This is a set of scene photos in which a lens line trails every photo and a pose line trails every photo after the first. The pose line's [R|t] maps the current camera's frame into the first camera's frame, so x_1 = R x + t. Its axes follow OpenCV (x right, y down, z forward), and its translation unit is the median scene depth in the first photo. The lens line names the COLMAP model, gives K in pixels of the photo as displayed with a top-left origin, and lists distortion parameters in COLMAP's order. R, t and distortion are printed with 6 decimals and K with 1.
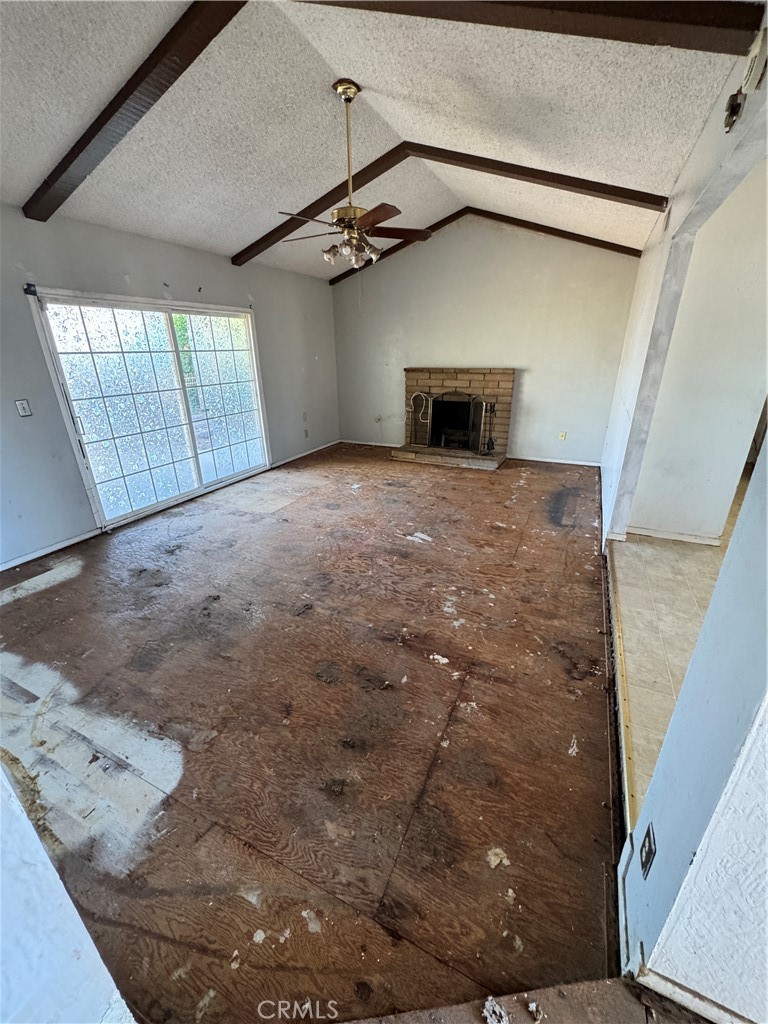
lens RADIAL K [[409.6, 0, 384.2], [0, 409.6, 511.2], [0, 0, 1]] dist [-0.005063, 0.000615]
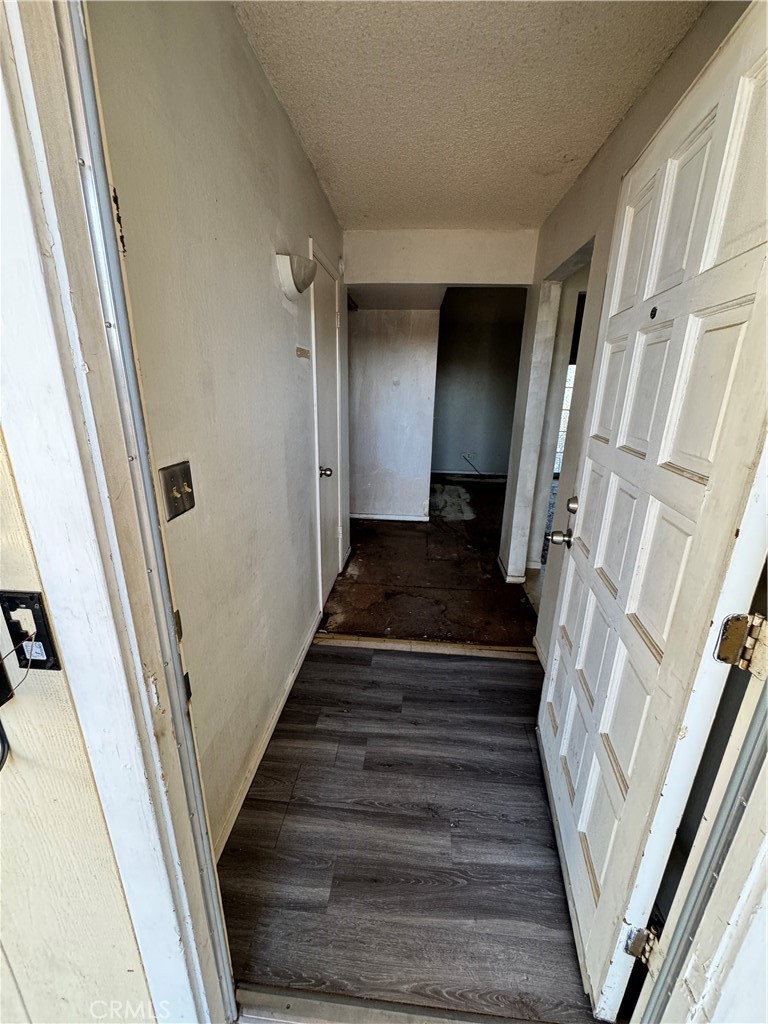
lens RADIAL K [[409.6, 0, 382.7], [0, 409.6, 510.0], [0, 0, 1]] dist [-0.005063, 0.000615]
pose [[0.347686, 0.299215, -0.888586, 0.848206], [-0.365458, 0.916005, 0.165452, 0.132023], [0.863455, 0.267216, 0.427833, -0.387271]]
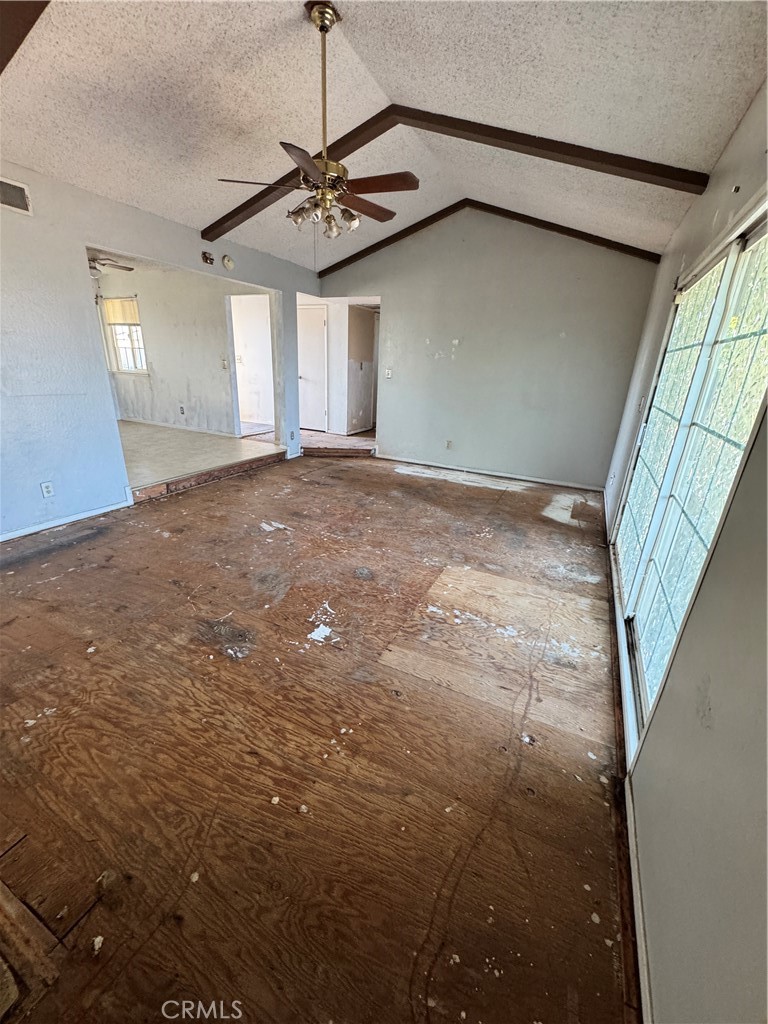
lens RADIAL K [[409.6, 0, 381.7], [0, 409.6, 510.6], [0, 0, 1]] dist [-0.005063, 0.000615]
pose [[-0.999365, -0.035539, 0.002618, -0.173556], [-0.024761, 0.745355, 0.666208, -0.601896], [-0.025628, 0.665720, -0.745762, 1.625600]]
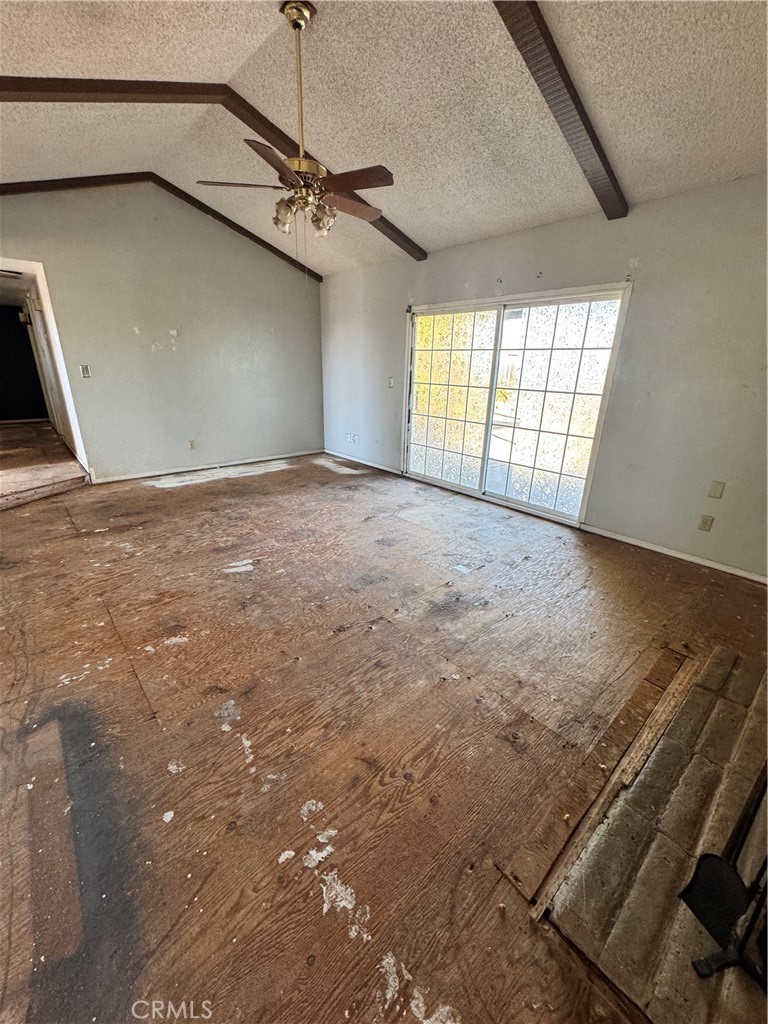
lens RADIAL K [[409.6, 0, 385.3], [0, 409.6, 511.1], [0, 0, 1]] dist [-0.005063, 0.000615]
pose [[-0.392681, 0.312039, -0.865120, 0.608536], [-0.359138, 0.813963, 0.456601, -0.473206], [0.846653, 0.489996, -0.207562, 1.290959]]
